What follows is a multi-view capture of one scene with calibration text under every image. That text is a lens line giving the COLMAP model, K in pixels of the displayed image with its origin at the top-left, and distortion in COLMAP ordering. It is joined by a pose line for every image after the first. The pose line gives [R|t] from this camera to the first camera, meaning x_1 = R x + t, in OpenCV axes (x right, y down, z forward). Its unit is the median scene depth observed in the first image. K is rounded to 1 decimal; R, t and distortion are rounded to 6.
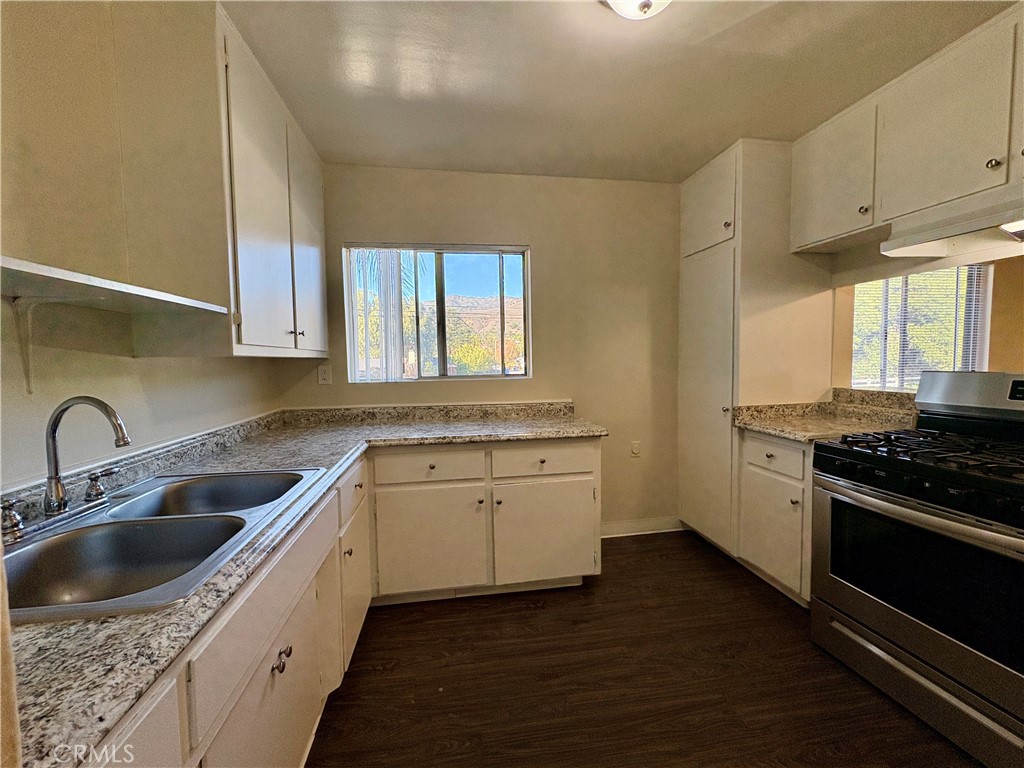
lens RADIAL K [[409.0, 0, 511.1], [0, 409.0, 383.0], [0, 0, 1]] dist [-0.003167, 0.001082]
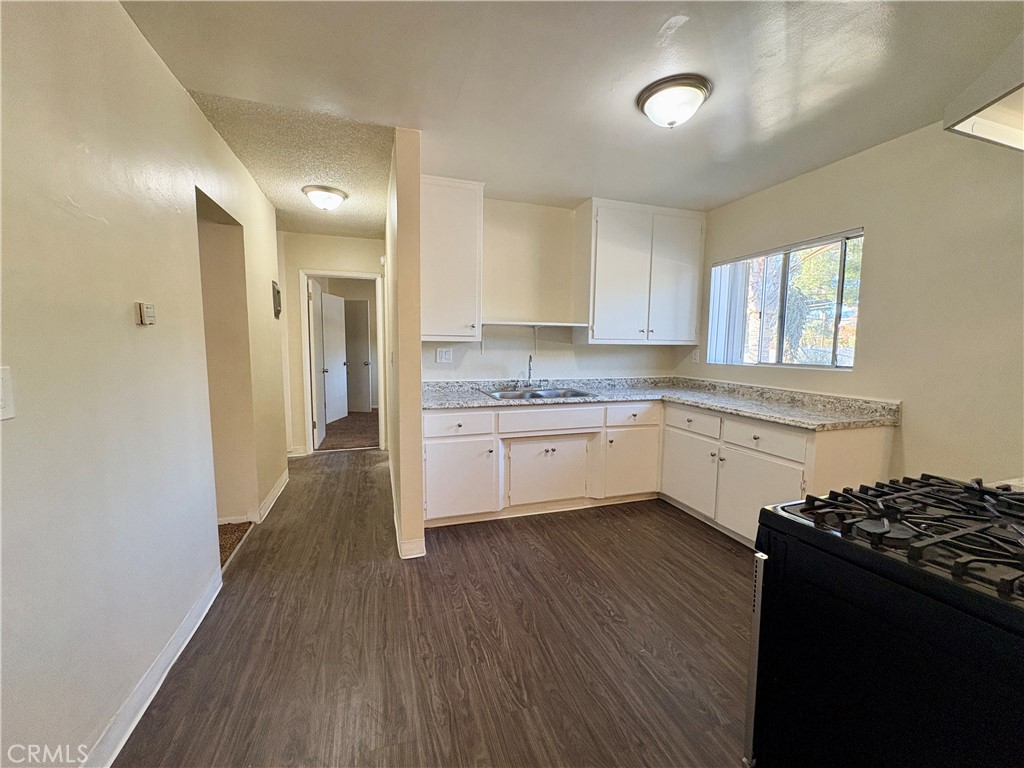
lens RADIAL K [[409.0, 0, 512.8], [0, 409.0, 382.8], [0, 0, 1]] dist [-0.003167, 0.001082]
pose [[0.165833, 0.112275, -0.979742, 0.956100], [-0.069572, 0.992354, 0.101945, -0.031011], [0.983697, 0.051256, 0.172376, 0.096492]]
